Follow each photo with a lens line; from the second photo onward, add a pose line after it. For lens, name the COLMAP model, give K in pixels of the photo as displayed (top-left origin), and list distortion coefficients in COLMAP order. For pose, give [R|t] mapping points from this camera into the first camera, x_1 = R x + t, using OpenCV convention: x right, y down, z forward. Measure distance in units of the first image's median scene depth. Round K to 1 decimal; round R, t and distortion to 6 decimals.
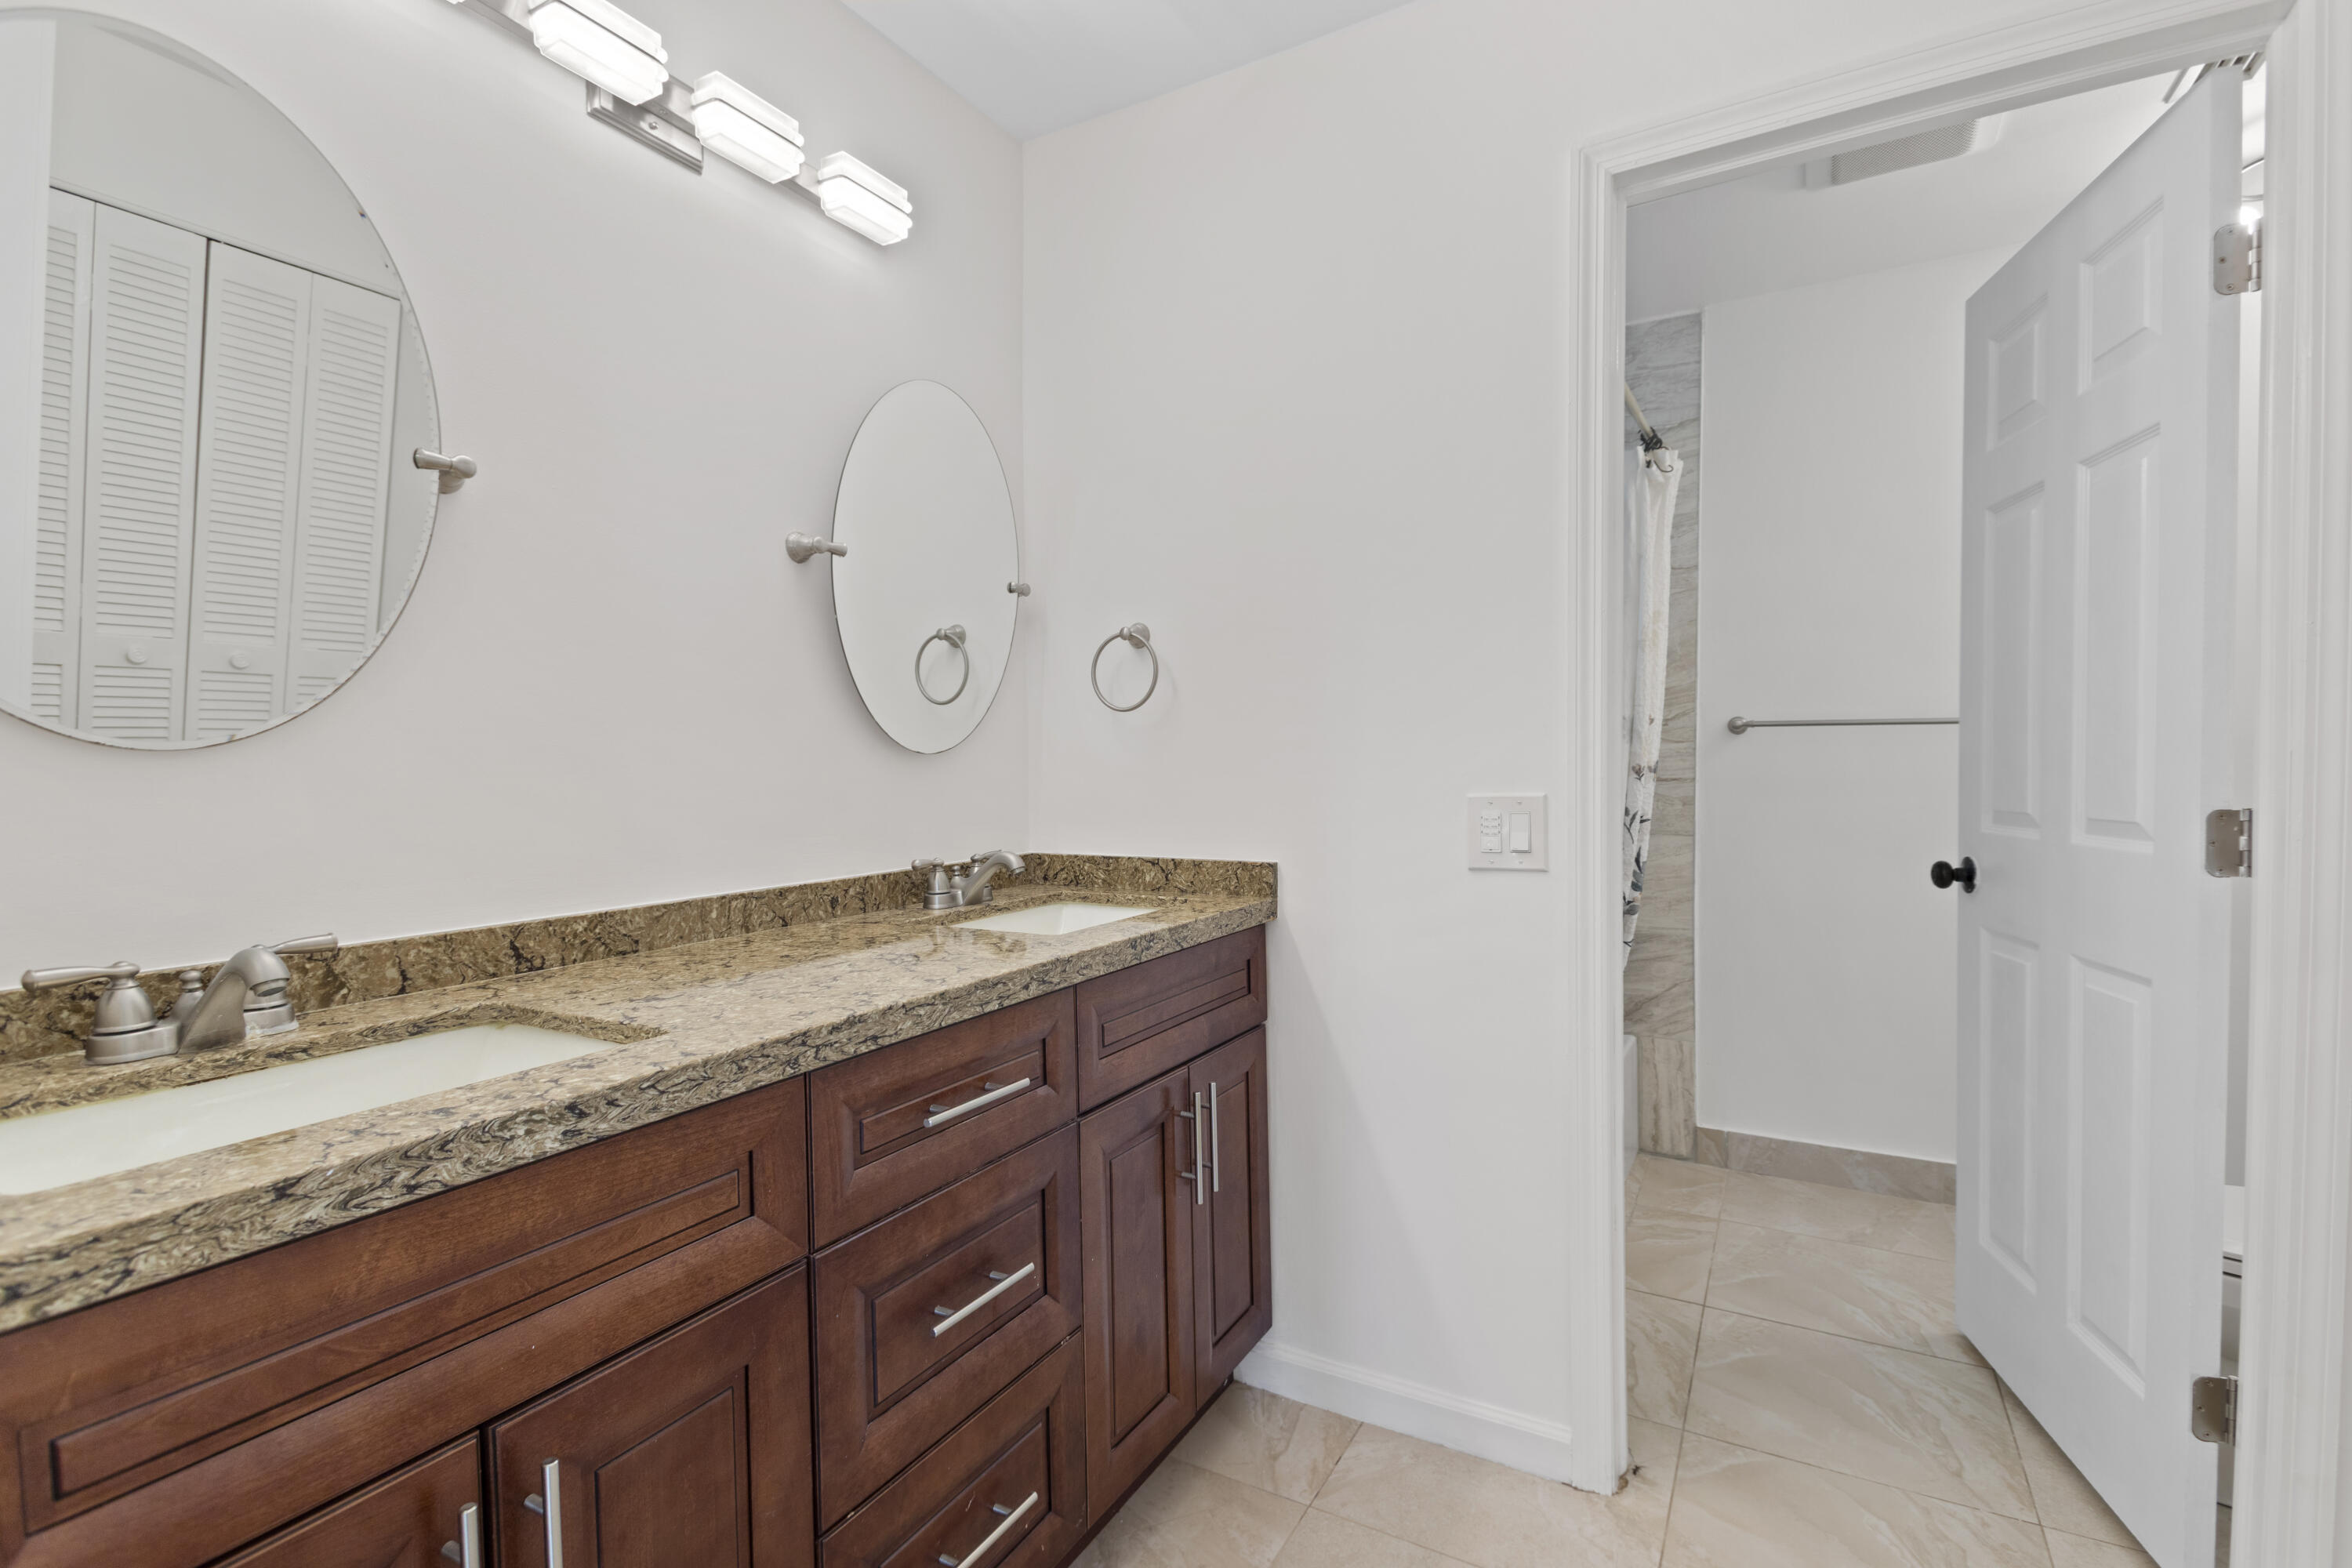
lens RADIAL K [[1117.7, 0, 1170.6], [0, 1117.7, 804.2], [0, 0, 1]] dist [0.035713, -0.022378]
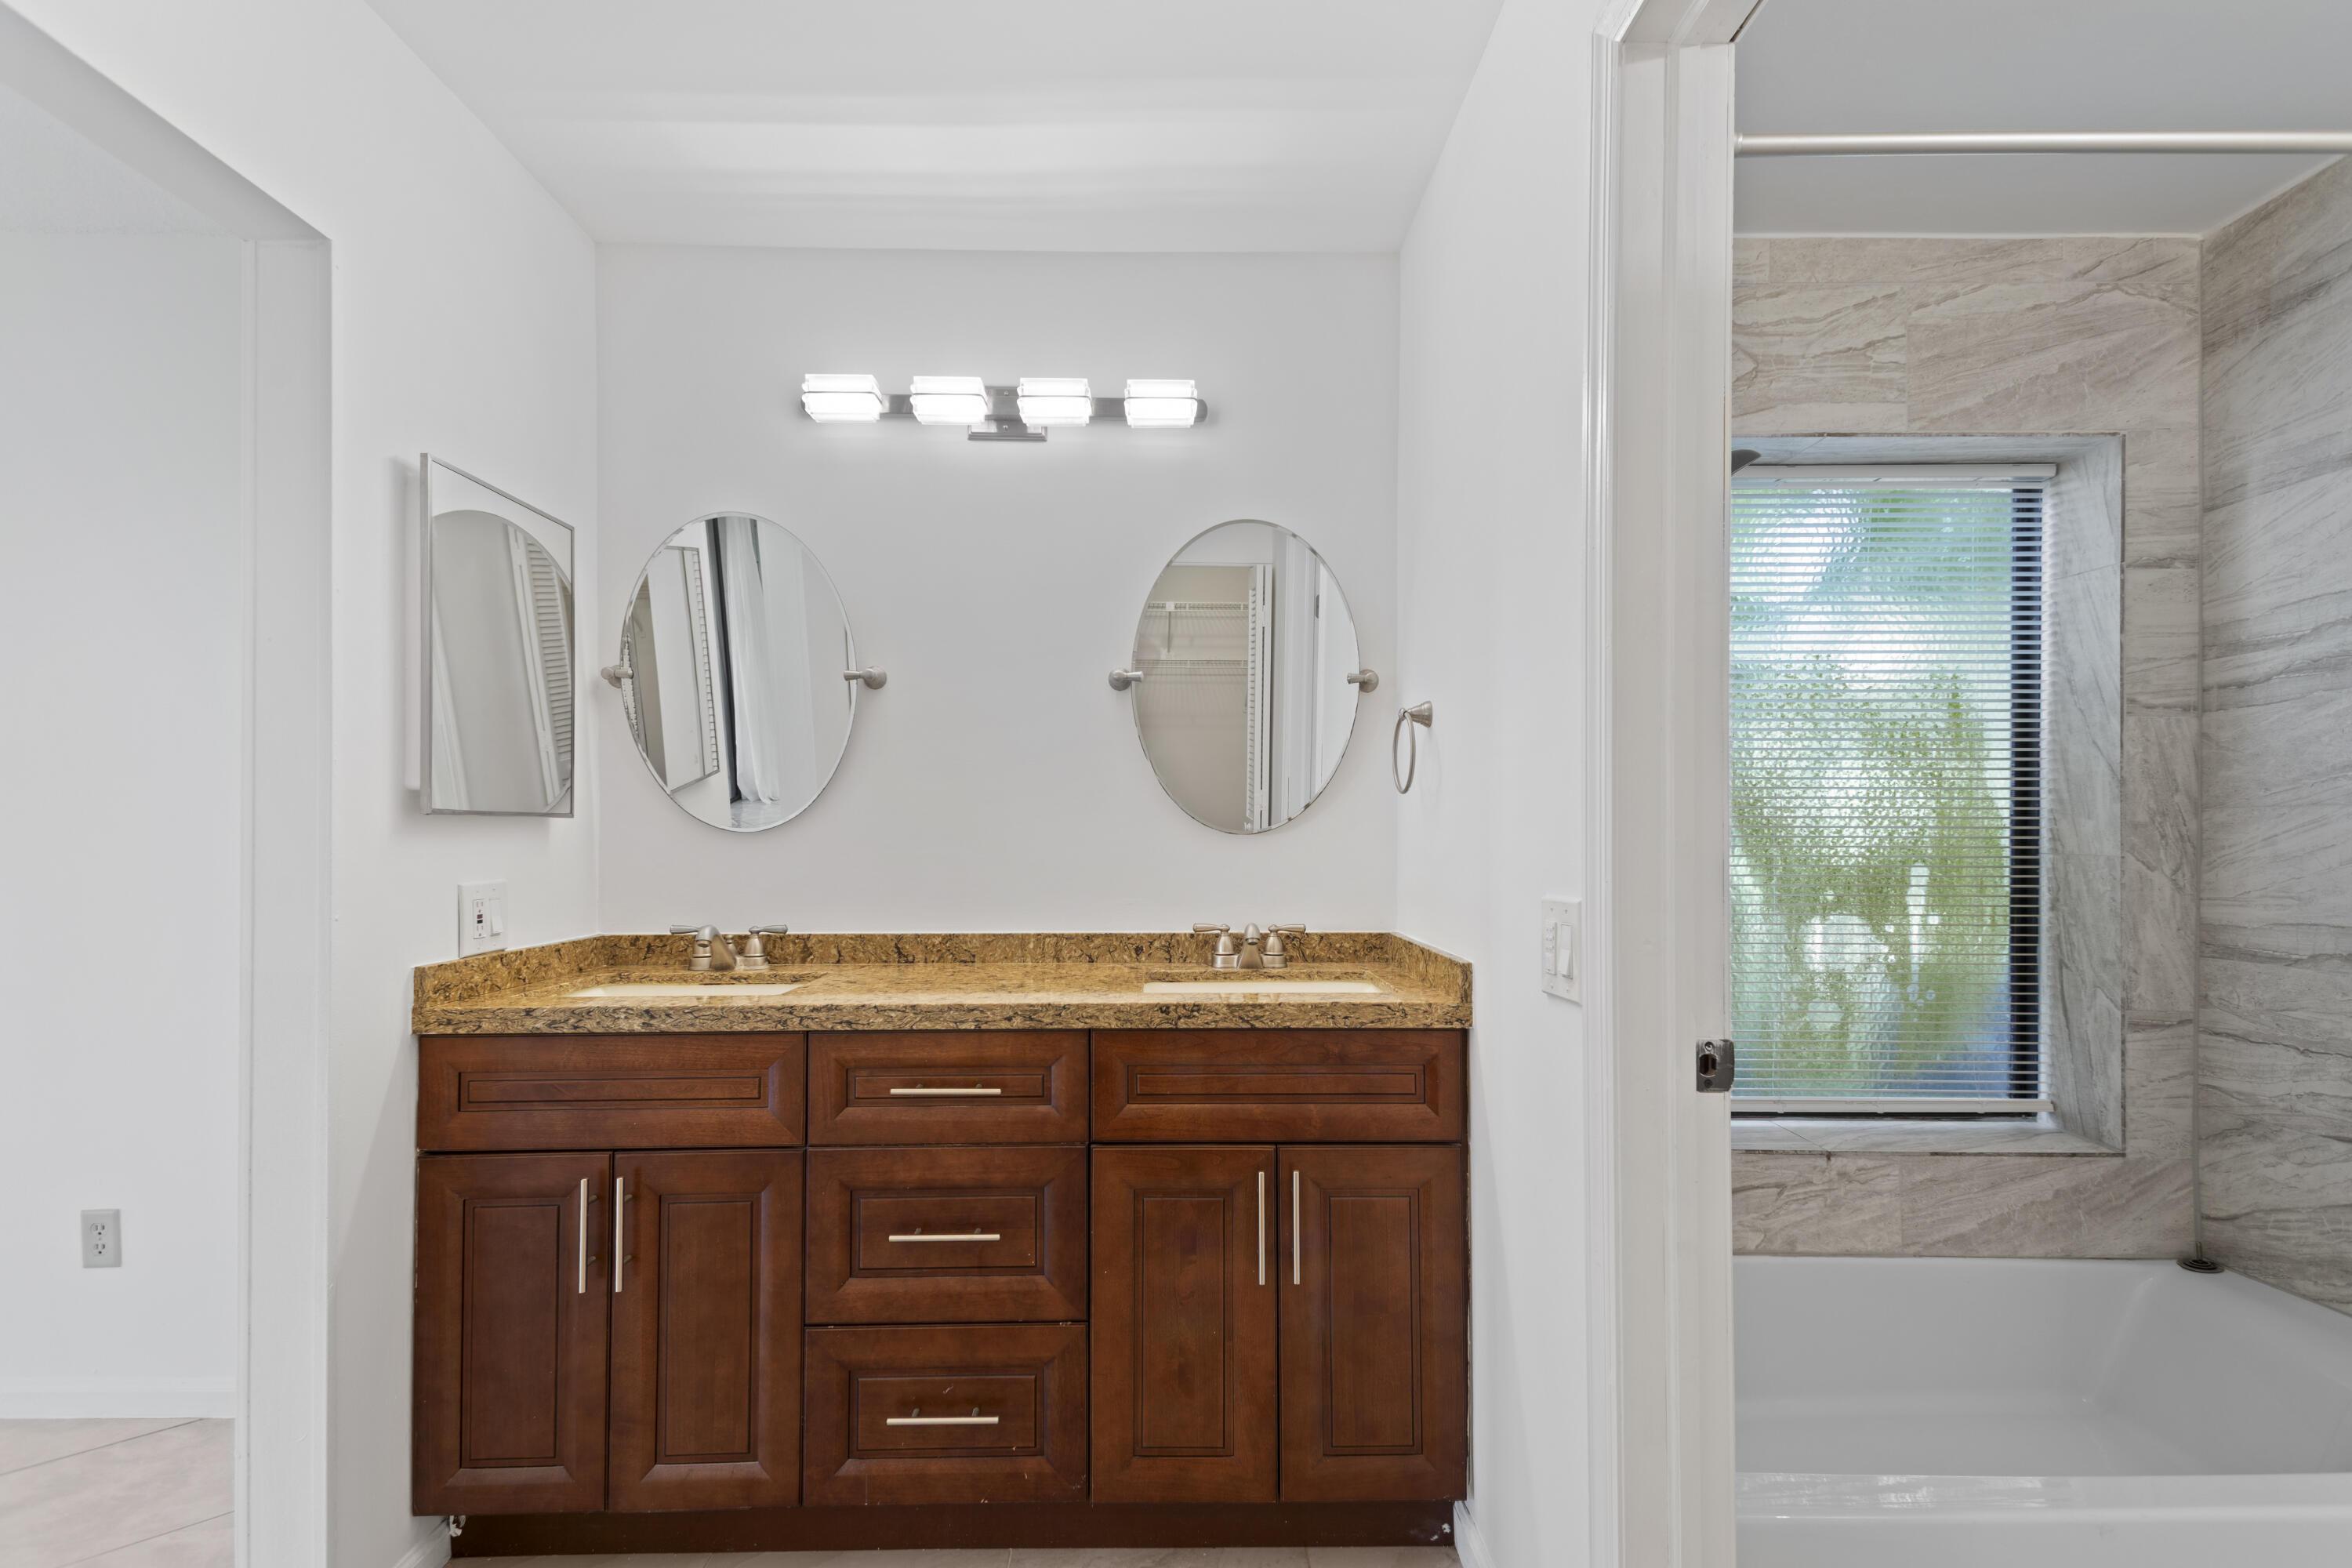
lens RADIAL K [[1097.5, 0, 1174.7], [0, 1097.5, 835.0], [0, 0, 1]] dist [0.030740, -0.000212]
pose [[0.496035, 0.013216, -0.868202, 1.154579], [-0.042764, 0.999043, -0.009225, -0.049556], [0.867249, 0.041704, 0.496125, 0.570048]]
